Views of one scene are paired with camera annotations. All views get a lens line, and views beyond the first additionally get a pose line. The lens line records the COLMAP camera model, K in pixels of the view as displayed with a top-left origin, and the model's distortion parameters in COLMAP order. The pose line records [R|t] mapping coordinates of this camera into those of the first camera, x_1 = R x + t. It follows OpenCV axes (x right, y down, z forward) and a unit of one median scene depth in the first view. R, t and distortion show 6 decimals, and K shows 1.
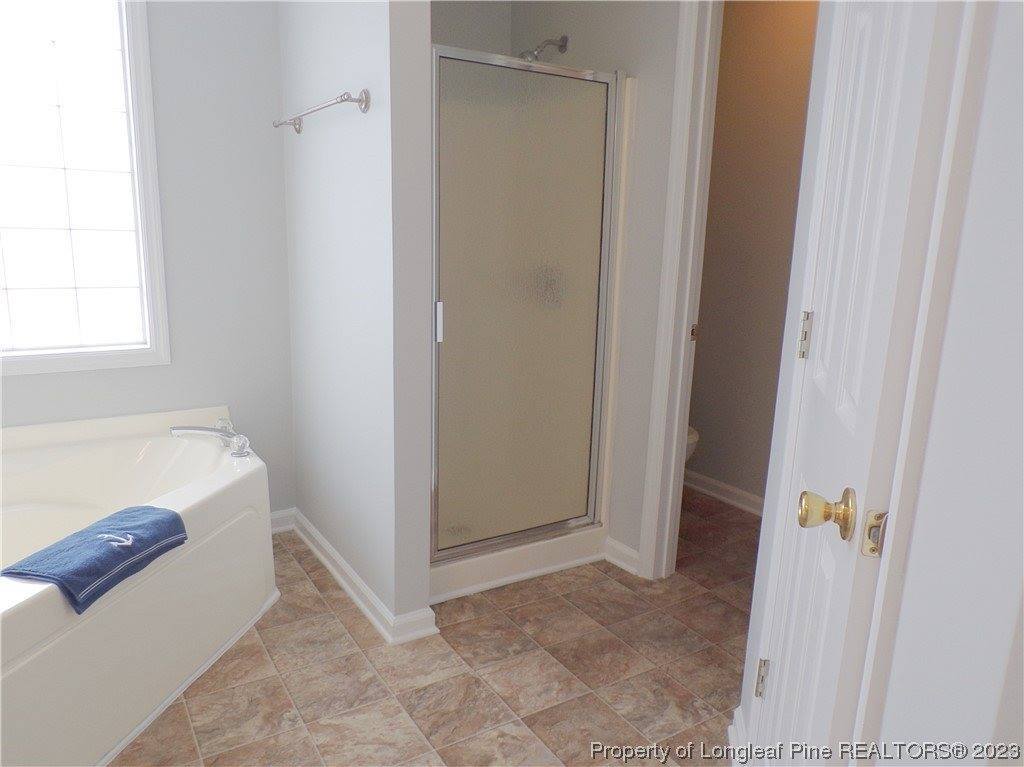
lens RADIAL K [[716.9, 0, 512.0], [0, 716.9, 383.5], [0, 0, 1]] dist [-0.009493, 0.004994]
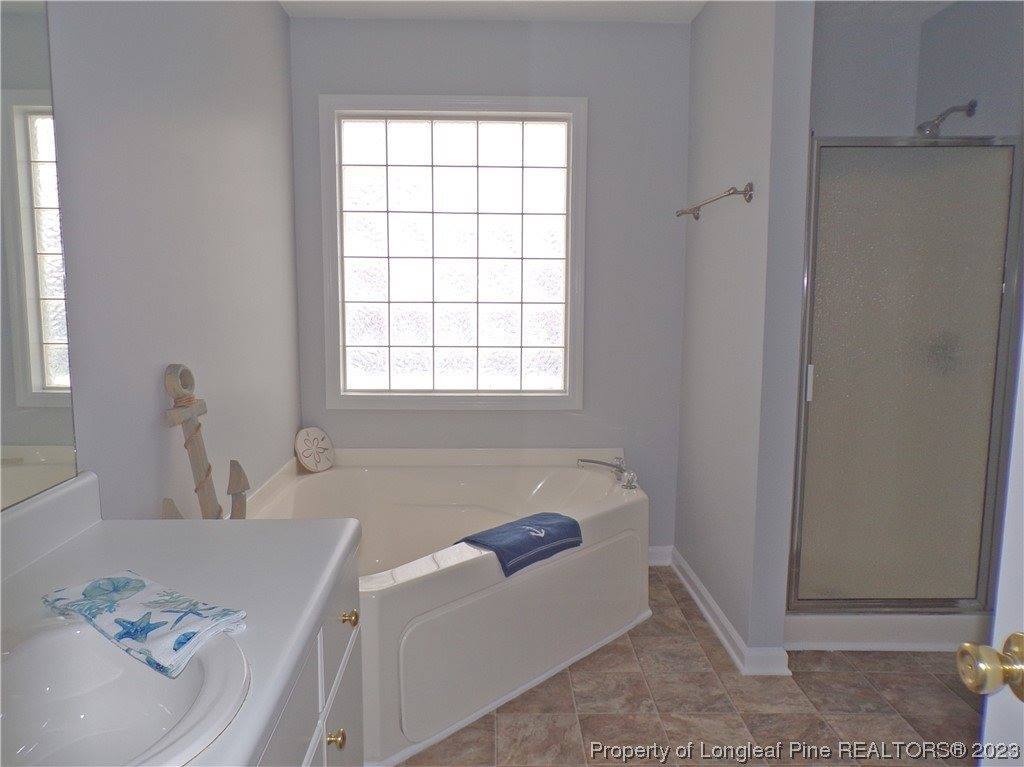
lens RADIAL K [[760.6, 0, 512.0], [0, 760.6, 383.5], [0, 0, 1]] dist [0.008954, 0.008023]
pose [[0.854657, 0.039569, -0.517683, 0.116727], [-0.090303, 0.993223, -0.073167, 0.043419], [0.511280, 0.109281, 0.852438, -0.224180]]
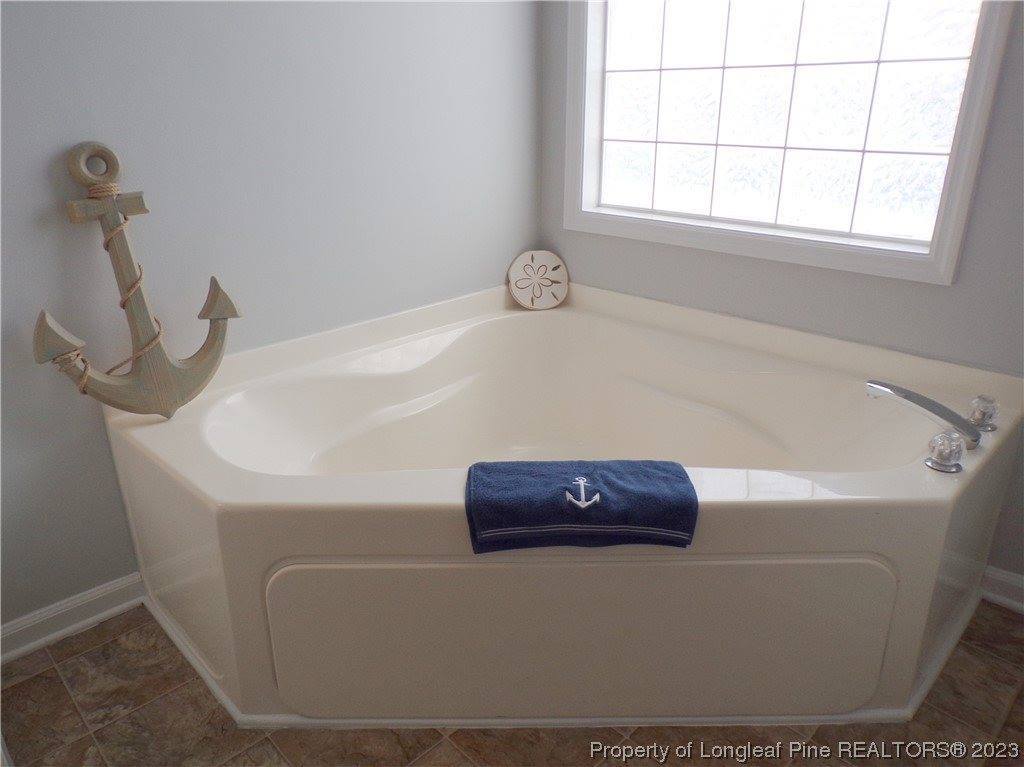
lens RADIAL K [[733.6, 0, 512.0], [0, 733.6, 383.5], [0, 0, 1]] dist [-0.001179, 0.002087]
pose [[0.202402, 0.329000, -0.922384, 0.075821], [-0.189969, 0.937178, 0.292591, -0.078462], [0.960700, 0.116003, 0.252187, 0.613707]]
